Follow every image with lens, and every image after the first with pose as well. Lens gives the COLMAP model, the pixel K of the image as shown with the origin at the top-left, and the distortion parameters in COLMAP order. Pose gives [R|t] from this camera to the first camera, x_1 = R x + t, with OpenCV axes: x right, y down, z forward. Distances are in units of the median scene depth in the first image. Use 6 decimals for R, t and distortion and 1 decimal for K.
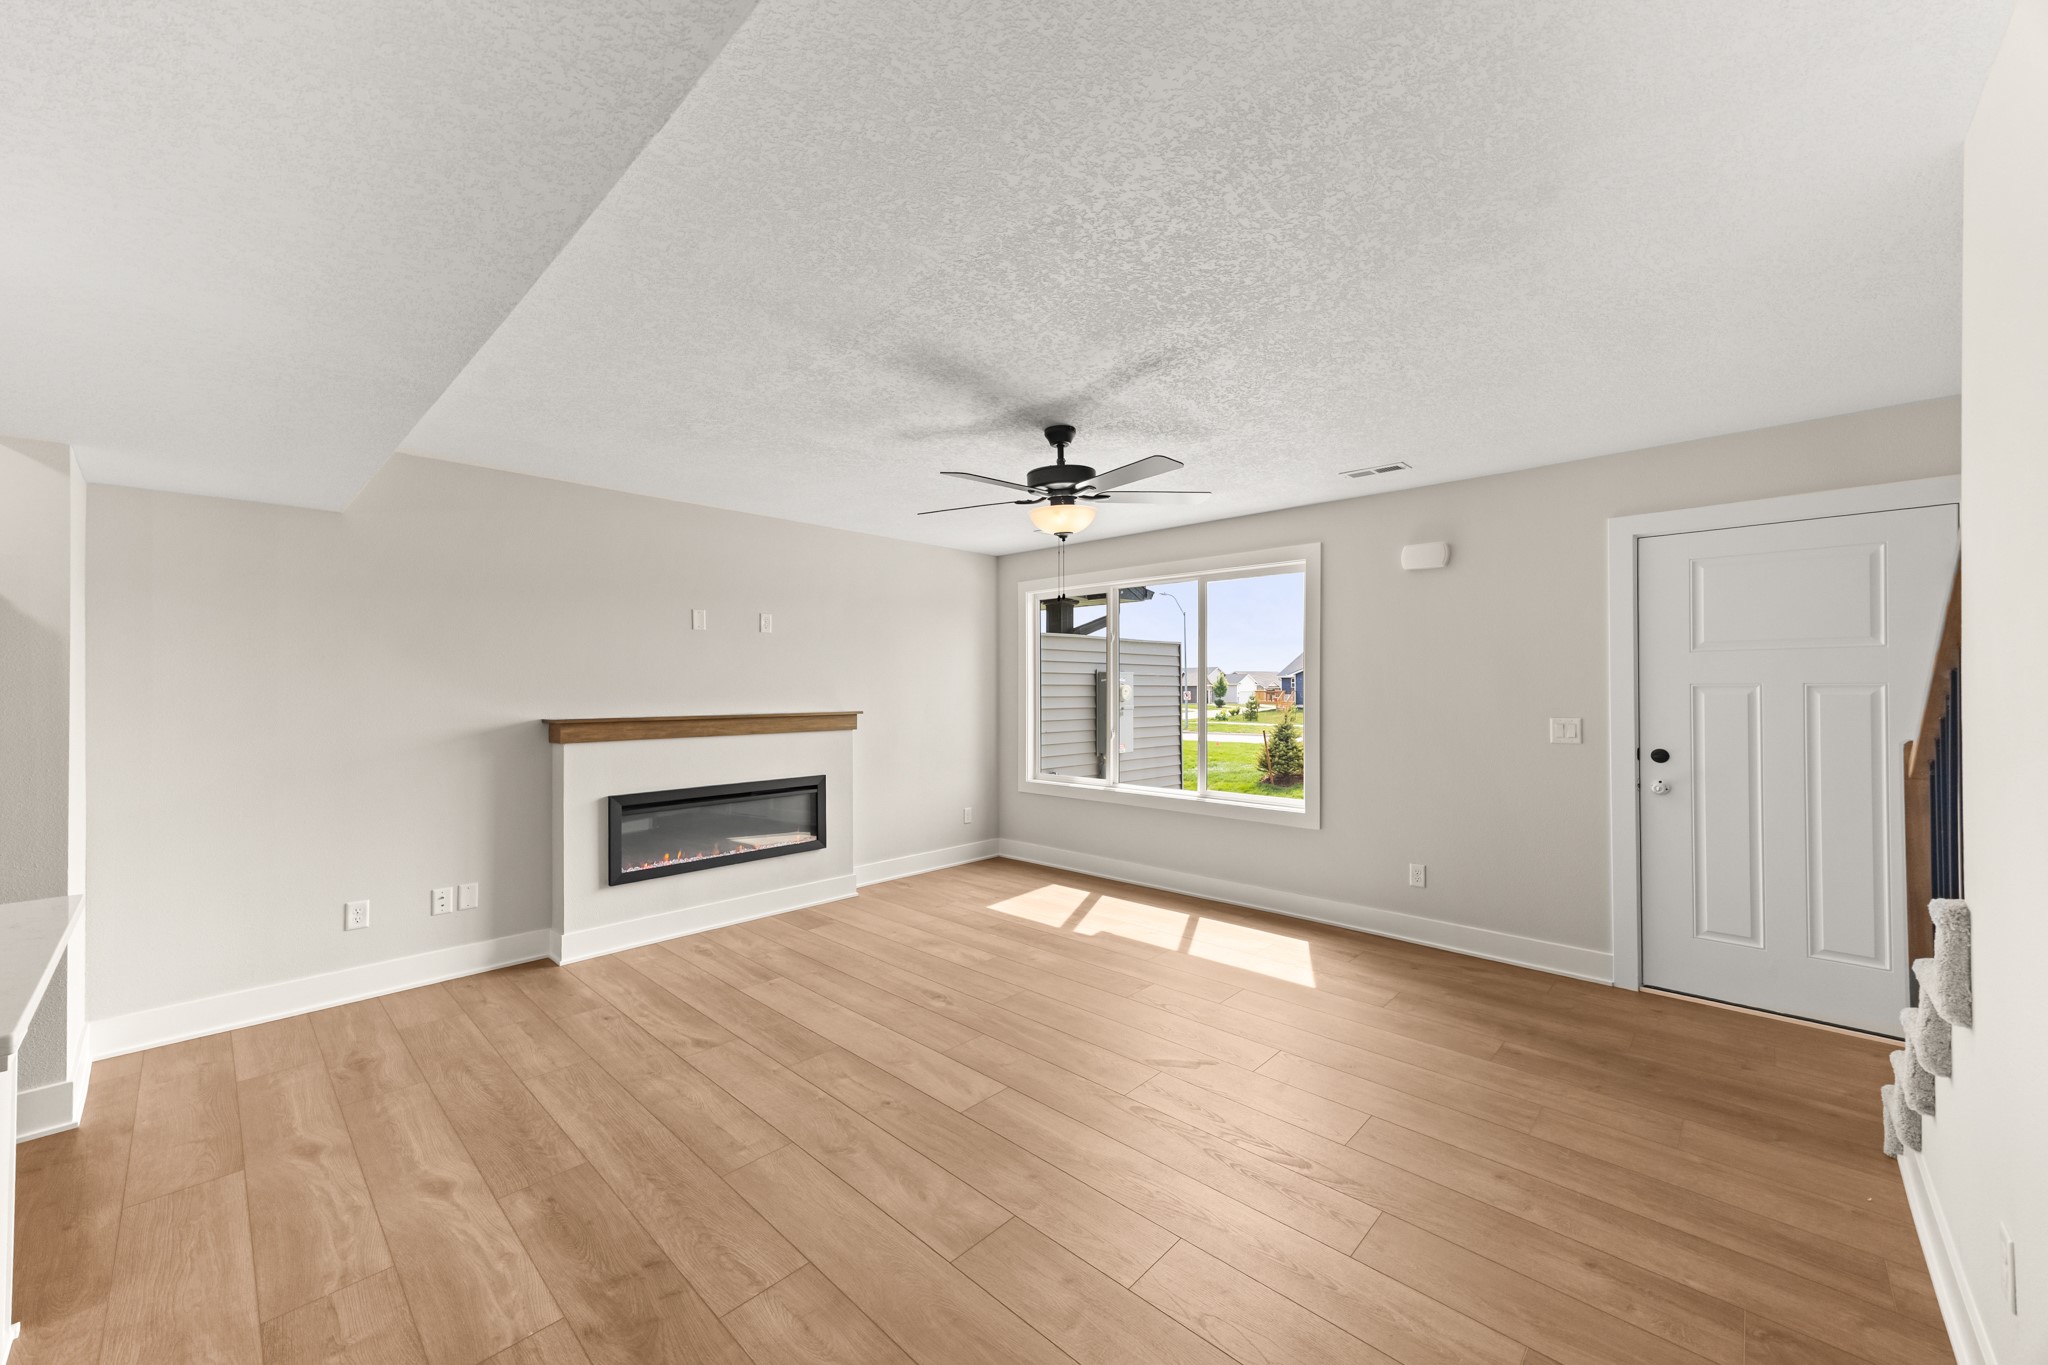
lens RADIAL K [[779.4, 0, 1024.0], [0, 779.4, 682.5], [0, 0, 1]] dist [-0.008447, -0.000128]
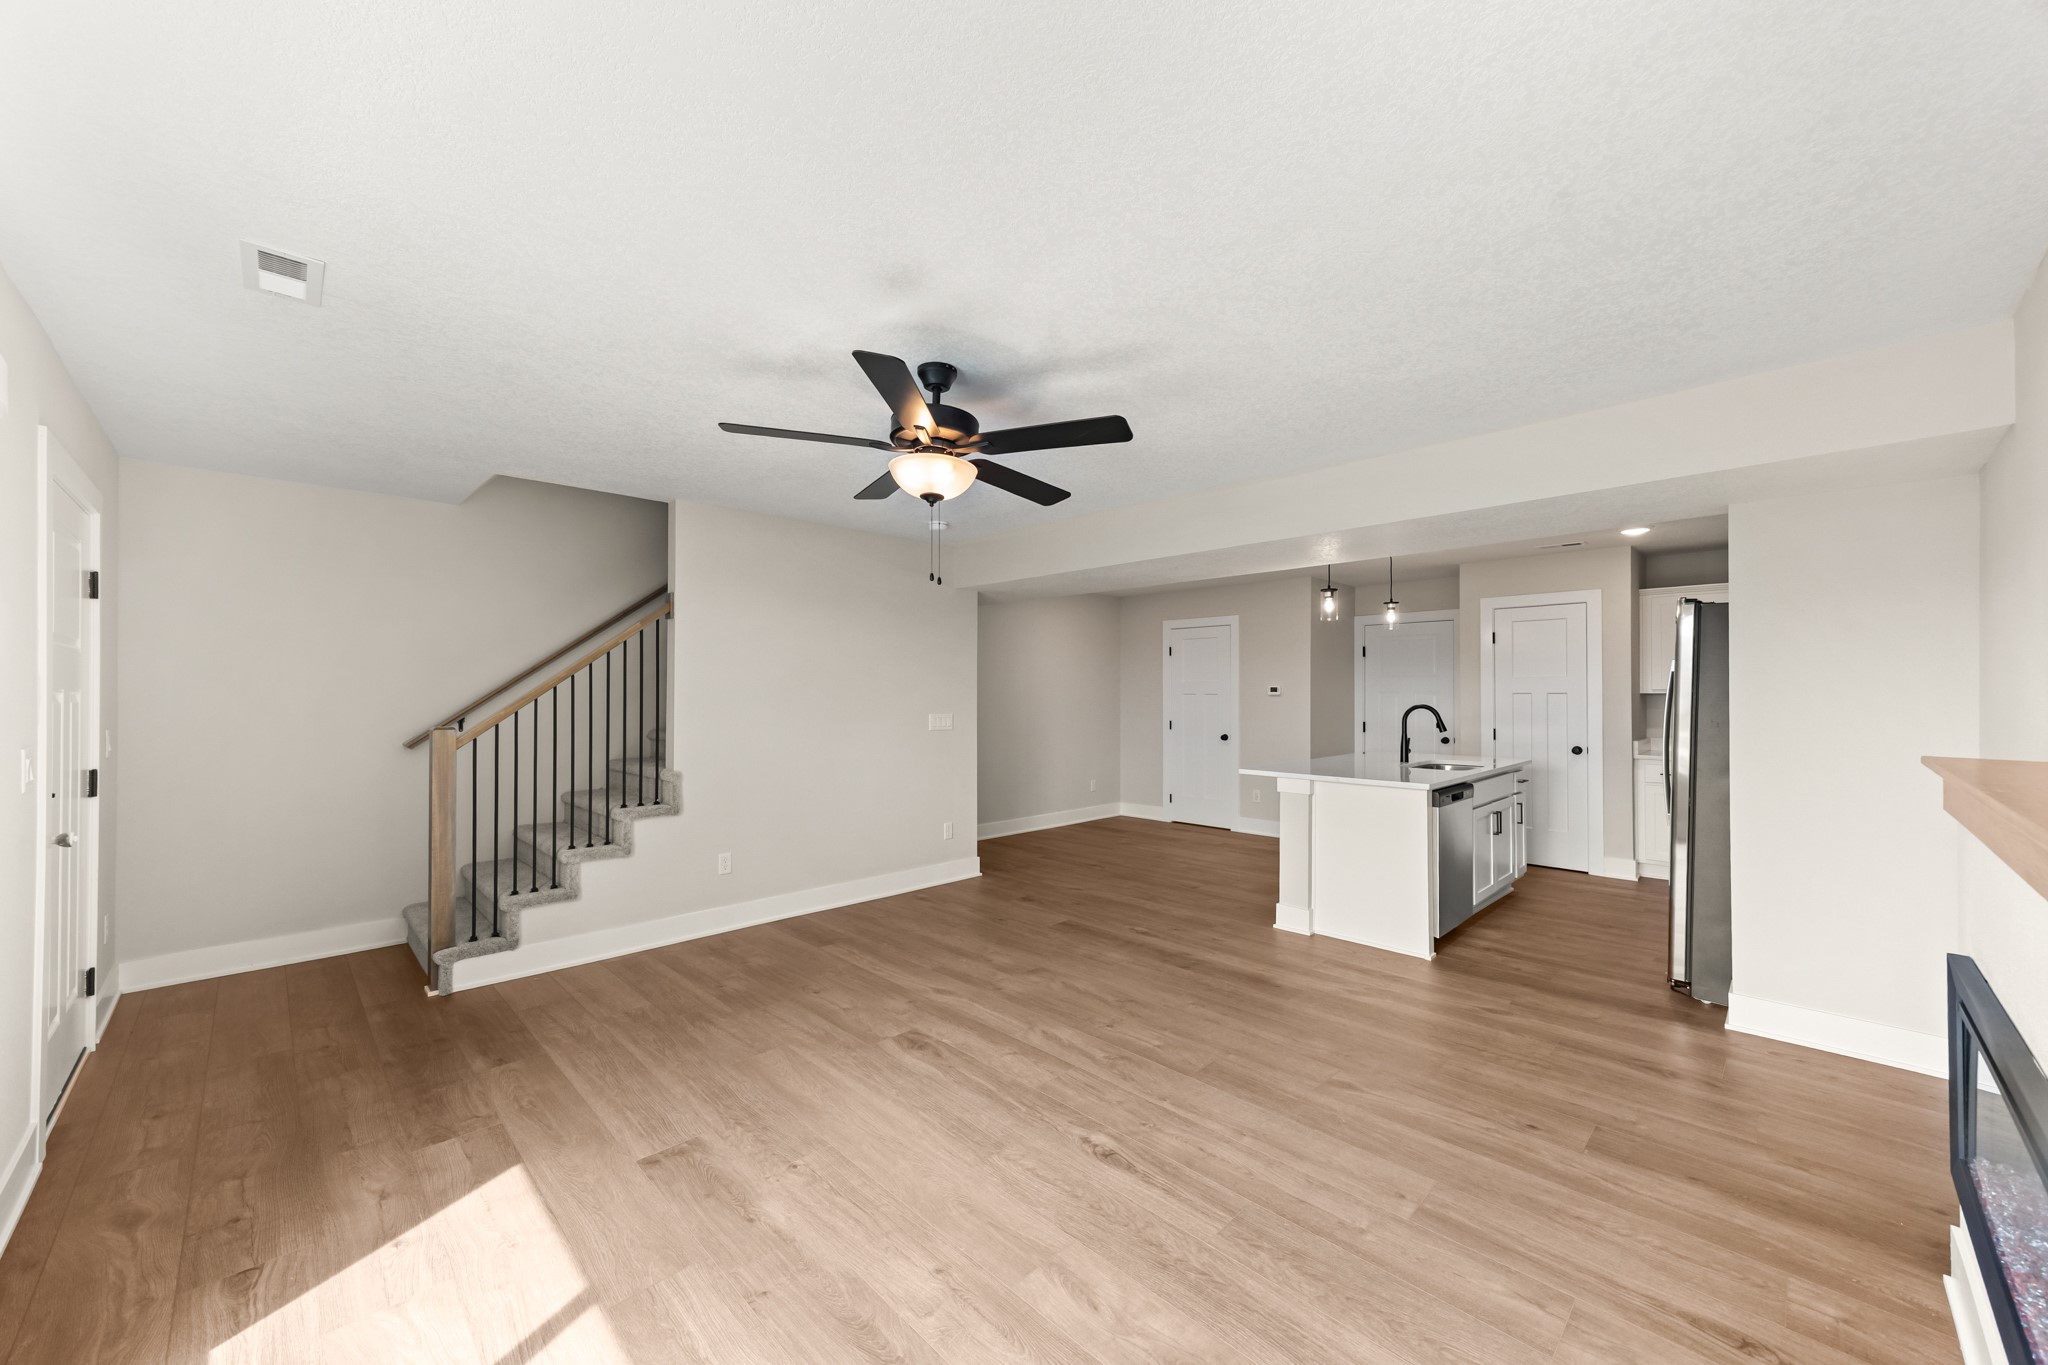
lens RADIAL K [[779.4, 0, 1024.0], [0, 779.4, 682.5], [0, 0, 1]] dist [-0.008447, -0.000128]
pose [[-0.999156, 0.002297, 0.041019, -0.078606], [0.001361, 0.999738, -0.022845, 0.016033], [-0.041061, -0.022770, -0.998897, 1.925960]]
